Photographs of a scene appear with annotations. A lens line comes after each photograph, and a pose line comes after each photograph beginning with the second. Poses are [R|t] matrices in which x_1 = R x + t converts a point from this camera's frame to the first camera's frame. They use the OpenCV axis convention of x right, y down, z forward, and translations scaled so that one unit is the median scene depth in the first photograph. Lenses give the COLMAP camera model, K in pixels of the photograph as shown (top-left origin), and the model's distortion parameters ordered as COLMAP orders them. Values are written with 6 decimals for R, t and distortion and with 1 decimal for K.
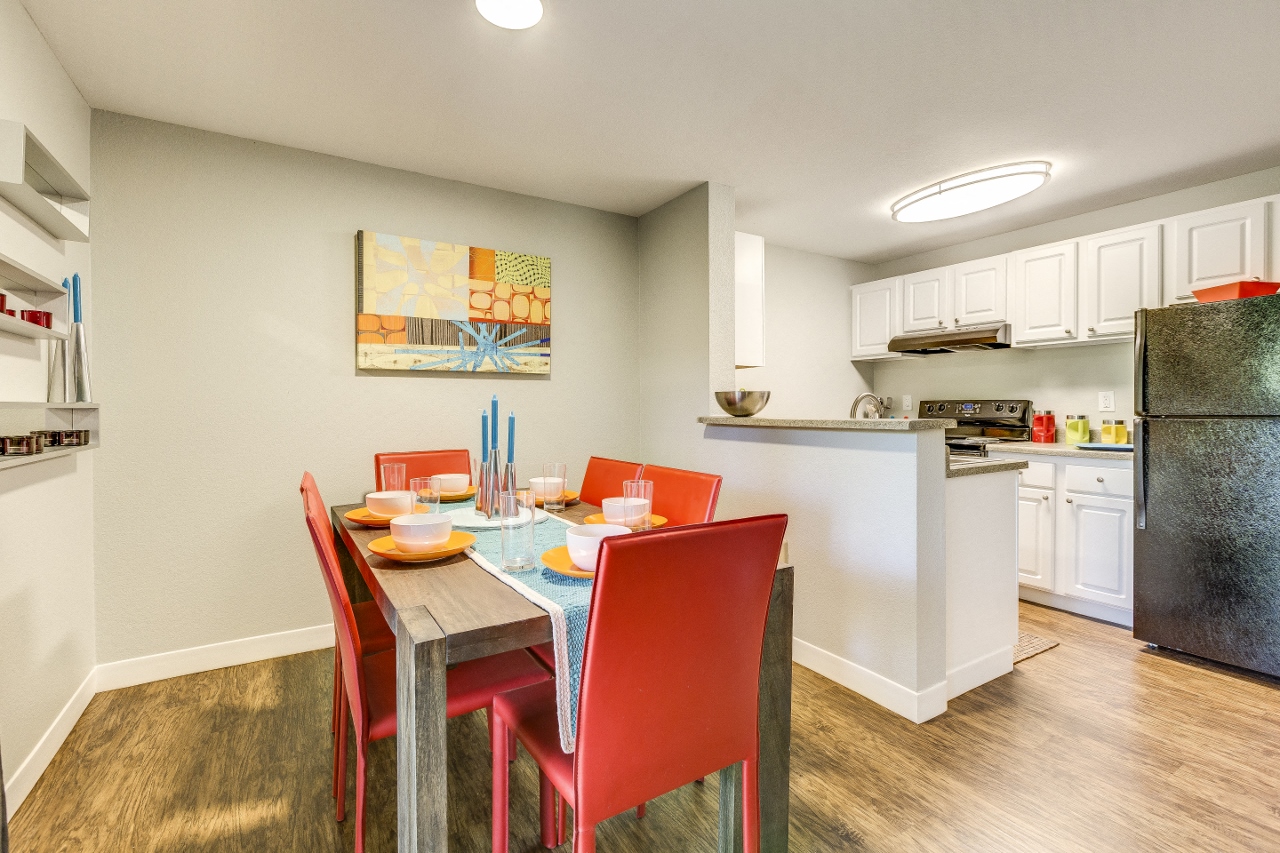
lens RADIAL K [[573.1, 0, 629.3], [0, 573.1, 406.2], [0, 0, 1]] dist [0.000592, -0.003167]
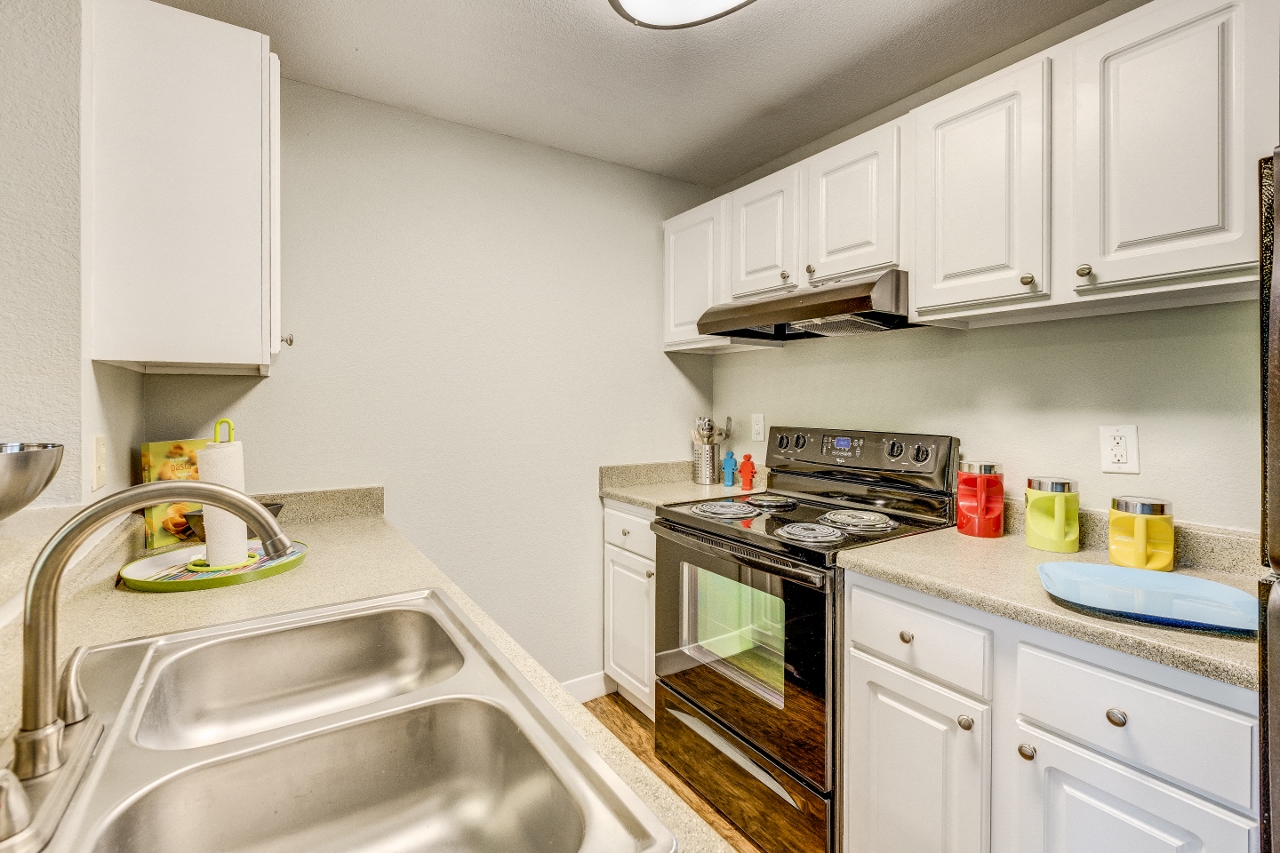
lens RADIAL K [[580.9, 0, 631.4], [0, 580.9, 395.6], [0, 0, 1]] dist [-0.001864, -0.000458]
pose [[0.999583, 0.001590, 0.028819, 0.435266], [-0.001439, 0.999985, -0.005235, -0.042702], [-0.028827, 0.005191, 0.999571, 0.549335]]
